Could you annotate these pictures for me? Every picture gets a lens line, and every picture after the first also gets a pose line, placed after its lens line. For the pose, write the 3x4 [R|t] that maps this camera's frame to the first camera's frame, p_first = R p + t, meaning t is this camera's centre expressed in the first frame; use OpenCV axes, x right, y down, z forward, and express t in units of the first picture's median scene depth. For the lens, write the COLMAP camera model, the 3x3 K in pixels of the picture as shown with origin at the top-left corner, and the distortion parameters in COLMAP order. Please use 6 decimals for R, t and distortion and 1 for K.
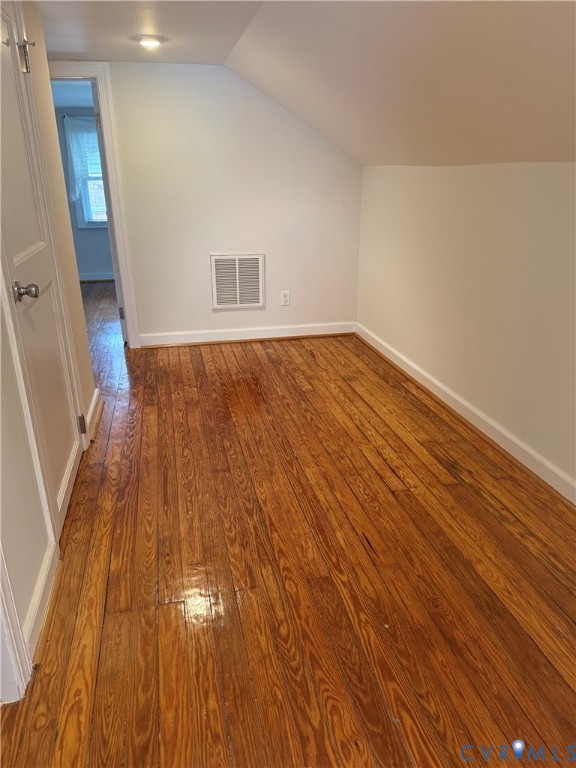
lens RADIAL K [[540.3, 0, 288.0], [0, 540.3, 384.0], [0, 0, 1]] dist [0.097659, -0.143132]
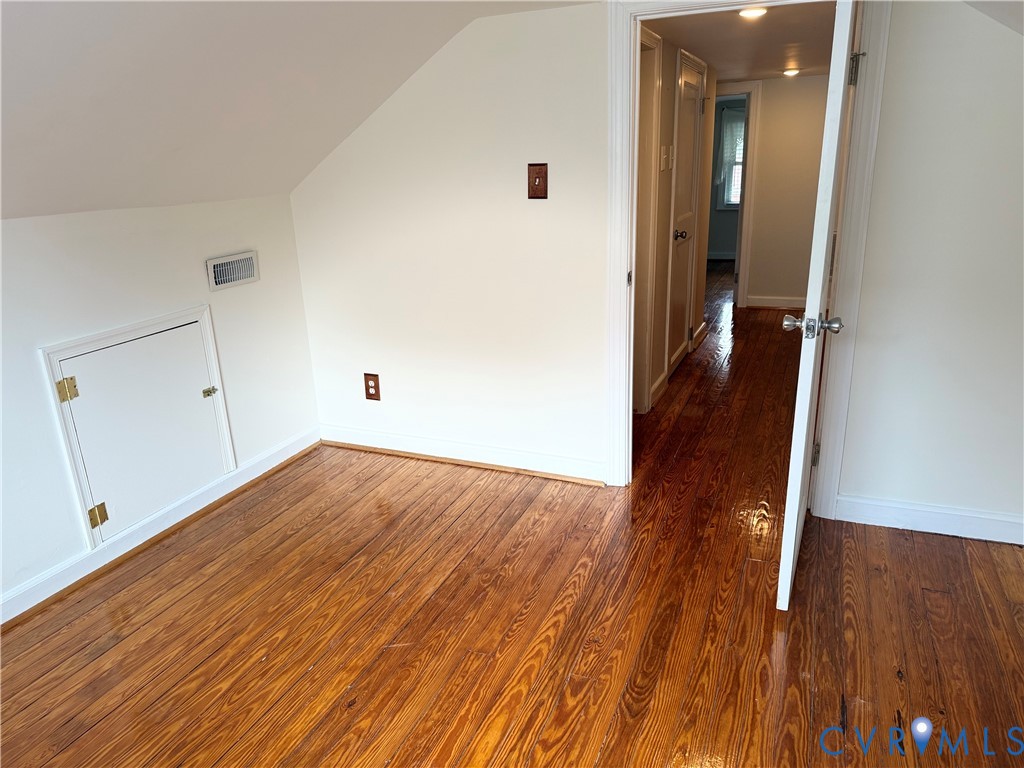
lens RADIAL K [[707.3, 0, 503.2], [0, 707.3, 387.3], [0, 0, 1]] dist [0.080946, -0.103943]
pose [[0.803345, 0.159859, -0.573656, 0.216775], [-0.183779, 0.982829, 0.016519, 0.170745], [0.566446, 0.092155, 0.818930, -0.537954]]
